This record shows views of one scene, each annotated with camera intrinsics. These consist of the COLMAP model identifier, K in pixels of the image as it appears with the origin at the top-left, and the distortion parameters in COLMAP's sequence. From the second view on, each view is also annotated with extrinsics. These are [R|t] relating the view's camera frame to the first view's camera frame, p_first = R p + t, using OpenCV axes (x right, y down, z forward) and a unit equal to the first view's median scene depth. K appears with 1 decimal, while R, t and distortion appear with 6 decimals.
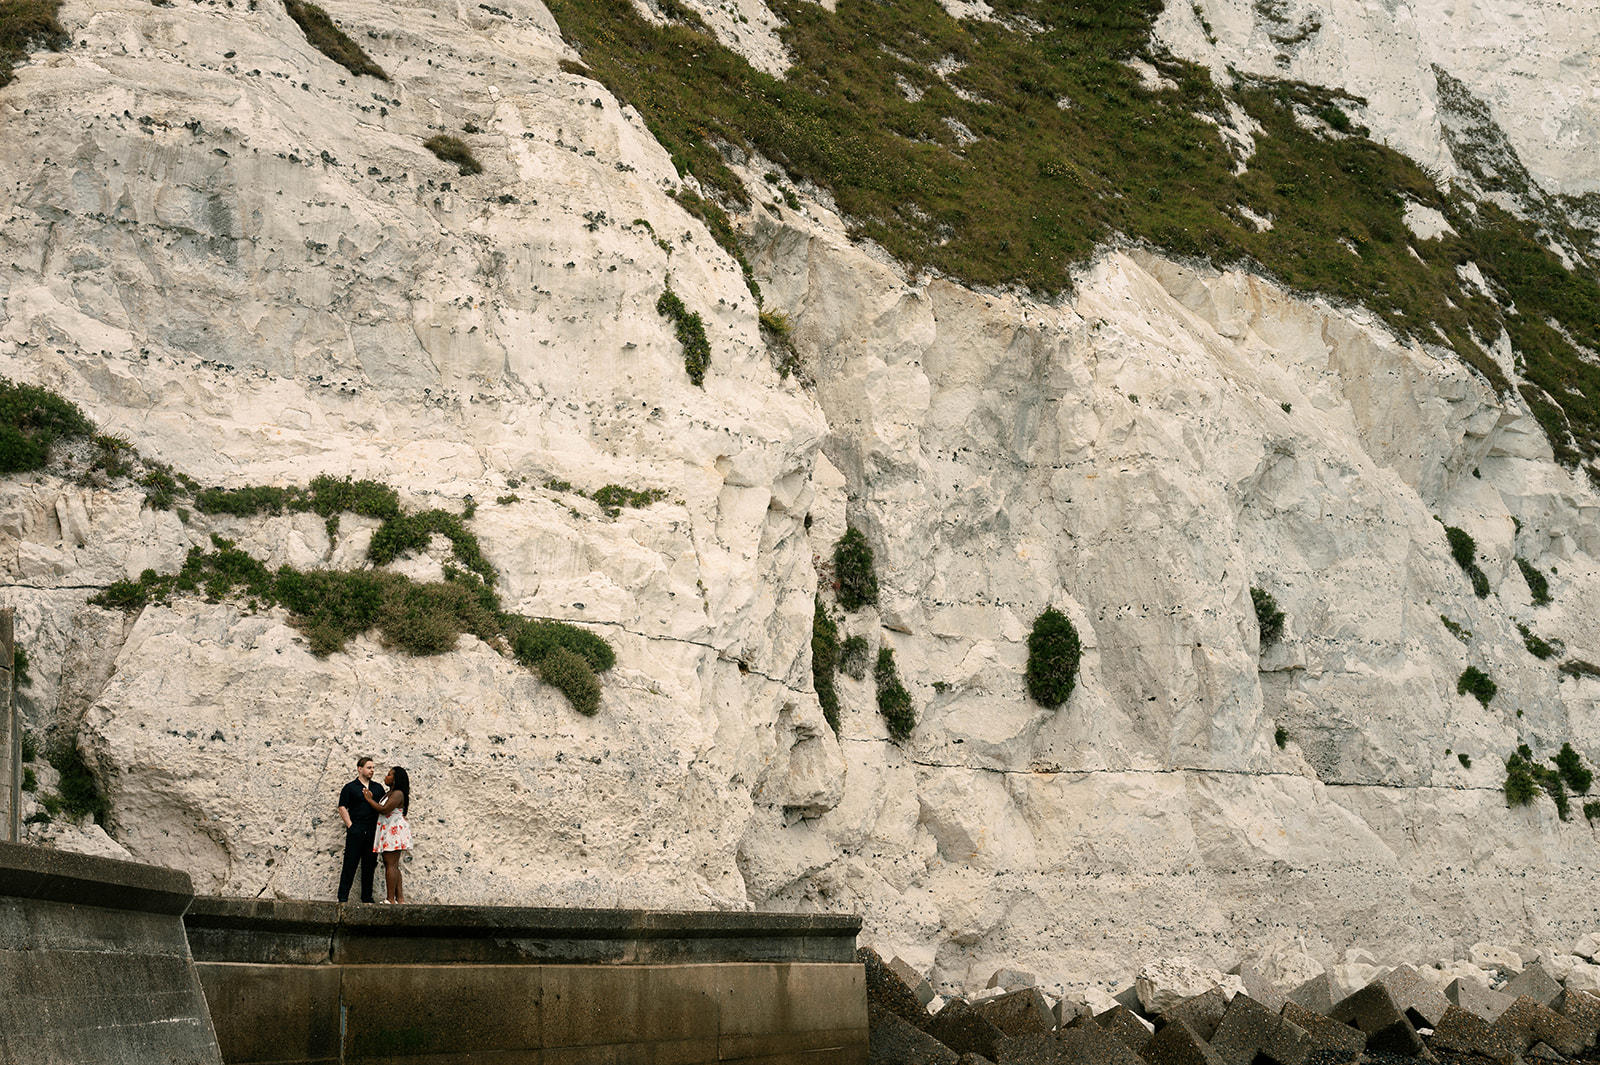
lens RADIAL K [[2047.7, 0, 799.1], [0, 2047.7, 534.5], [0, 0, 1]] dist [0.002695, 0.000000]
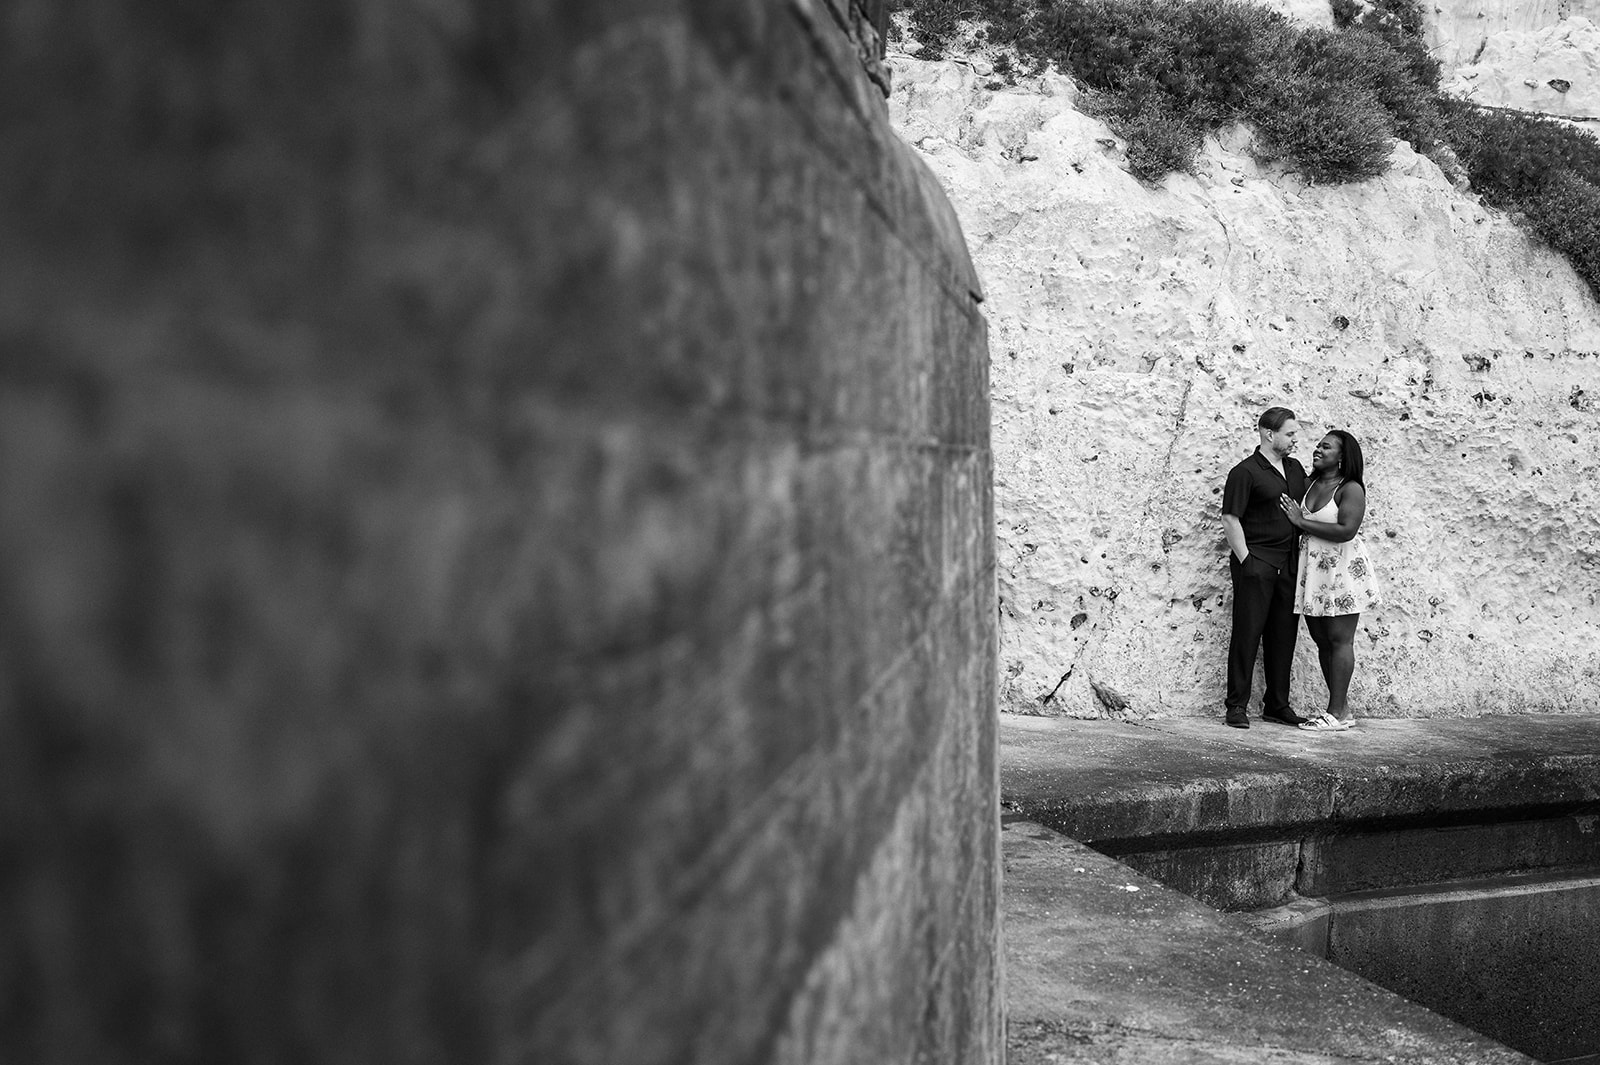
lens RADIAL K [[2047.7, 0, 801.2], [0, 2047.7, 531.8], [0, 0, 1]] dist [0.002695, 0.000000]
pose [[0.993140, 0.056311, -0.102481, -0.257638], [-0.028386, 0.966296, 0.255863, 0.018622], [0.113435, -0.251198, 0.961266, 0.505328]]
